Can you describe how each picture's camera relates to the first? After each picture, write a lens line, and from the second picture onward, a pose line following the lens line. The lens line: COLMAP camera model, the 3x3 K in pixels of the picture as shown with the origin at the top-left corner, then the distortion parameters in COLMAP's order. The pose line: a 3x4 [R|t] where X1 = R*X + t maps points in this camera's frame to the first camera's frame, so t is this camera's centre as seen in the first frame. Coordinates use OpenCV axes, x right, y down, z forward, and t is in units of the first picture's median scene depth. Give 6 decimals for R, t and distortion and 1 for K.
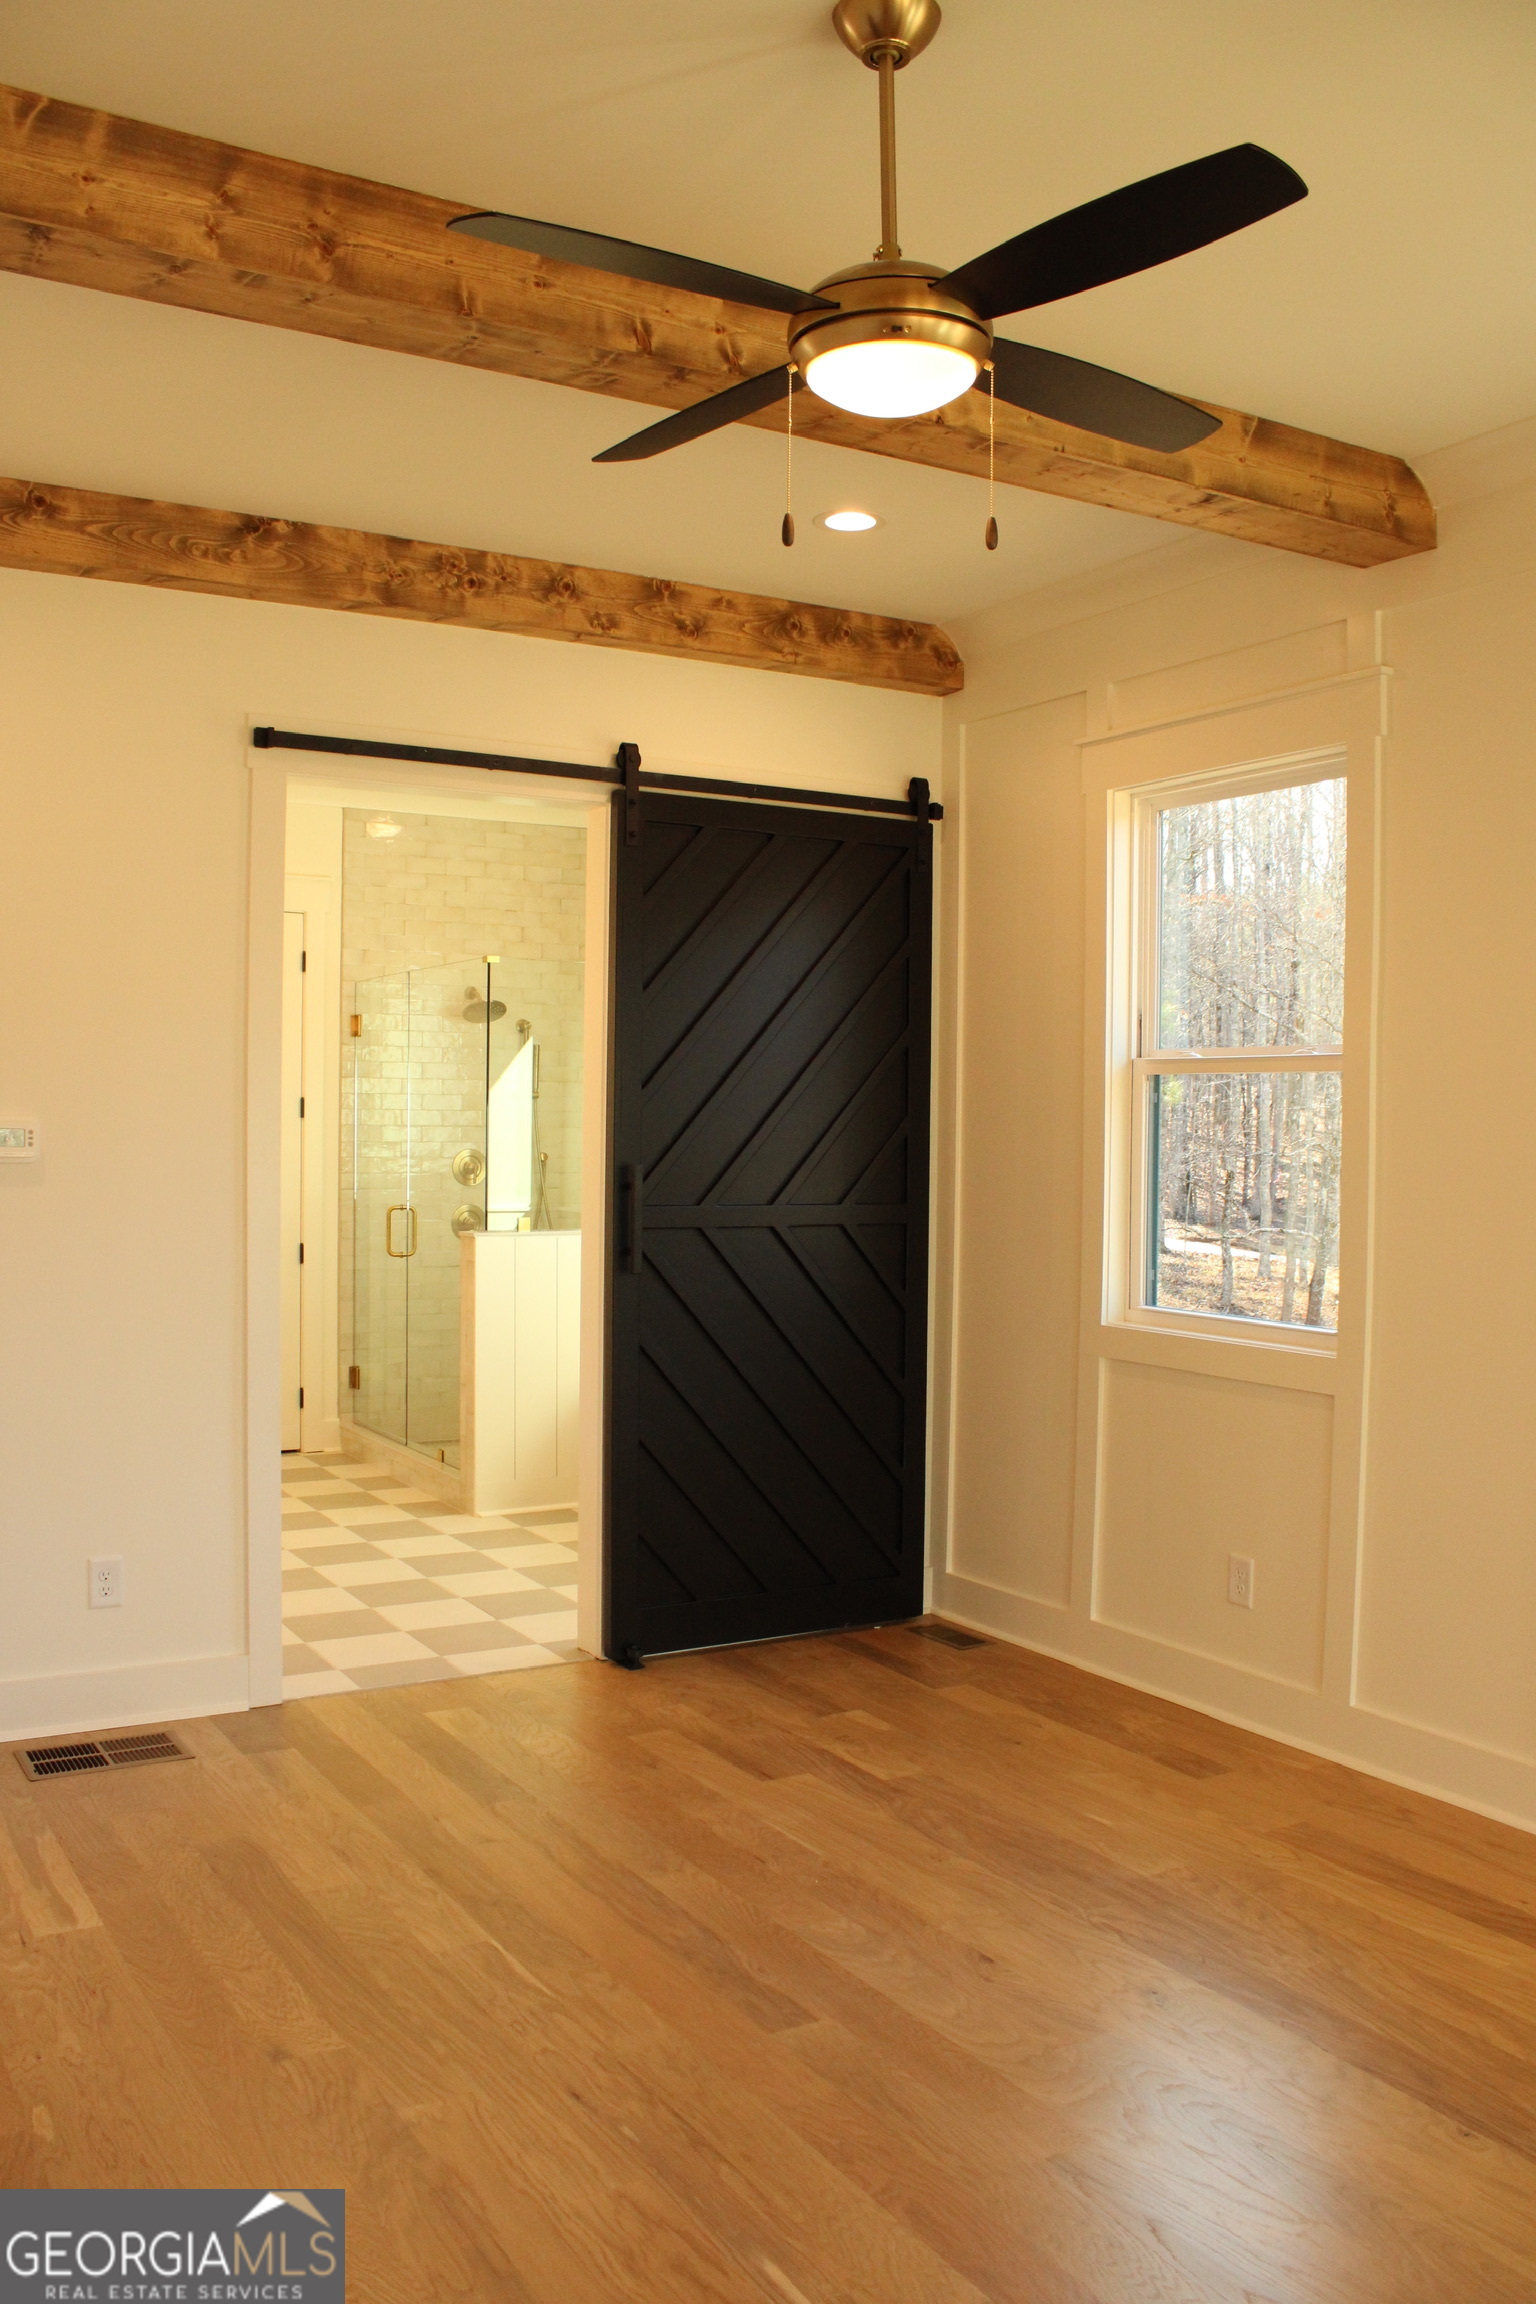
lens RADIAL K [[1900.2, 0, 769.8], [0, 1900.2, 1173.1], [0, 0, 1]] dist [-0.176761, 0.139084]
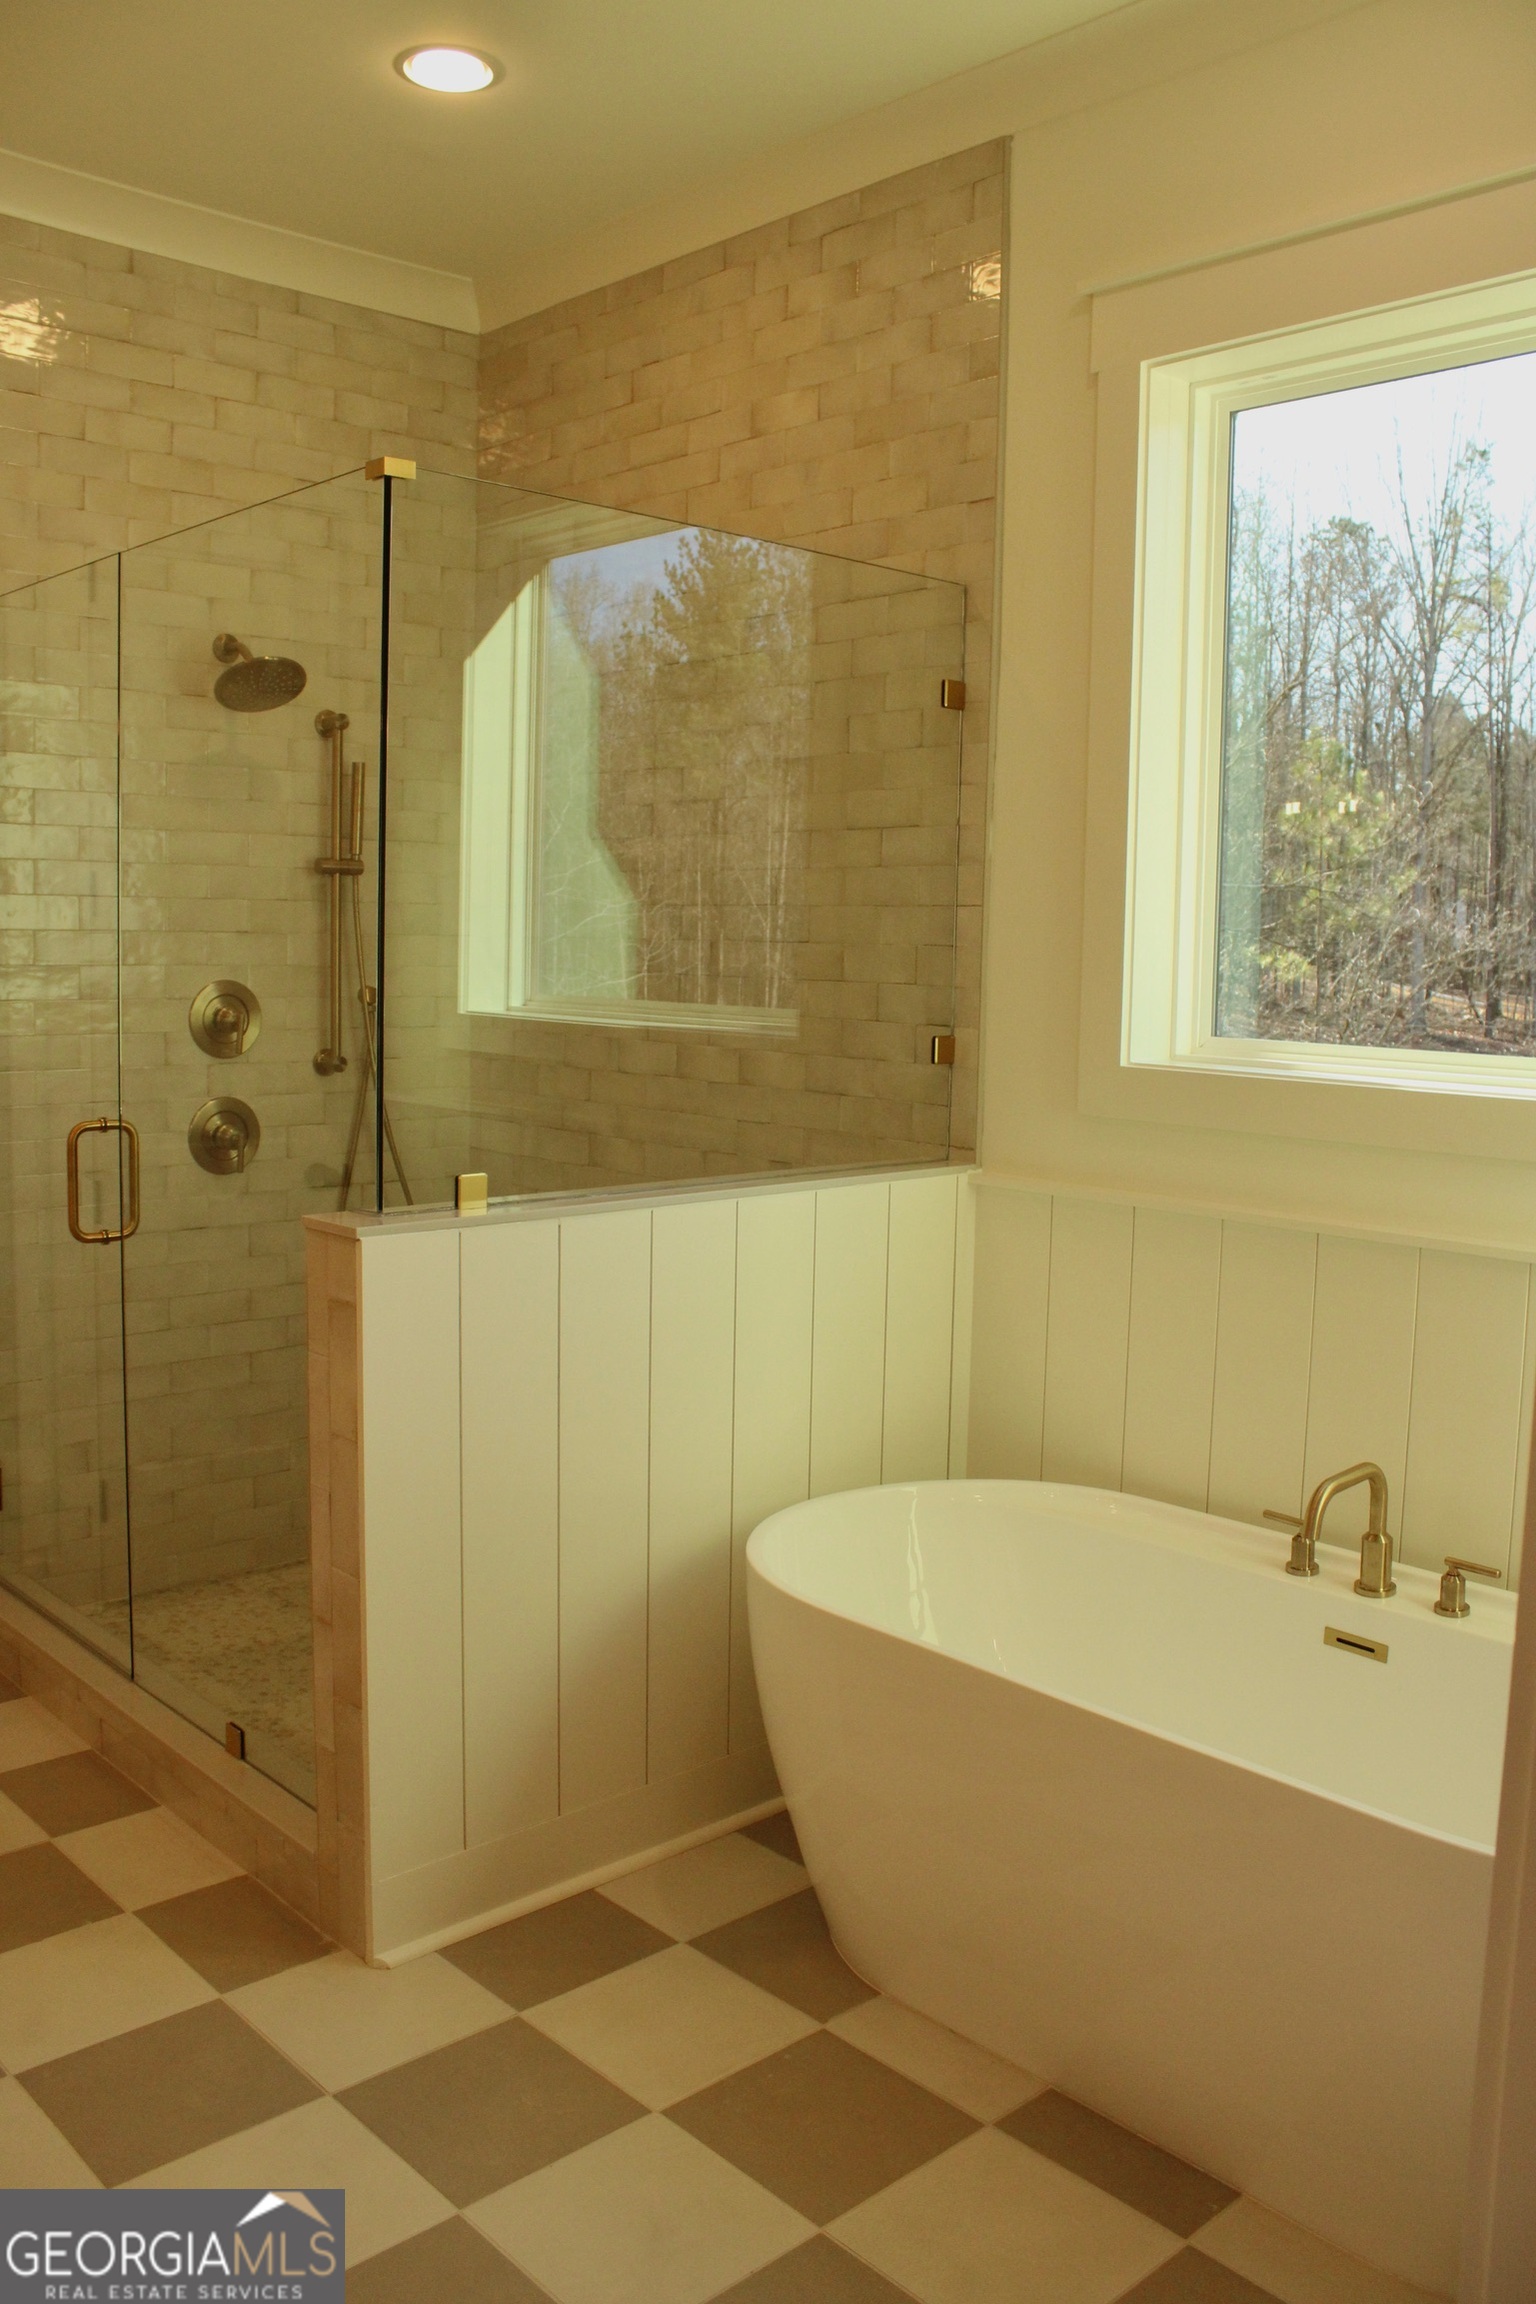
lens RADIAL K [[1900.2, 0, 769.8], [0, 1900.2, 1173.1], [0, 0, 1]] dist [-0.176761, 0.139084]
pose [[0.977412, -0.010374, 0.211087, -0.125427], [-0.009788, 0.995501, 0.094249, -0.010410], [-0.211115, -0.094187, 0.972913, 0.515808]]
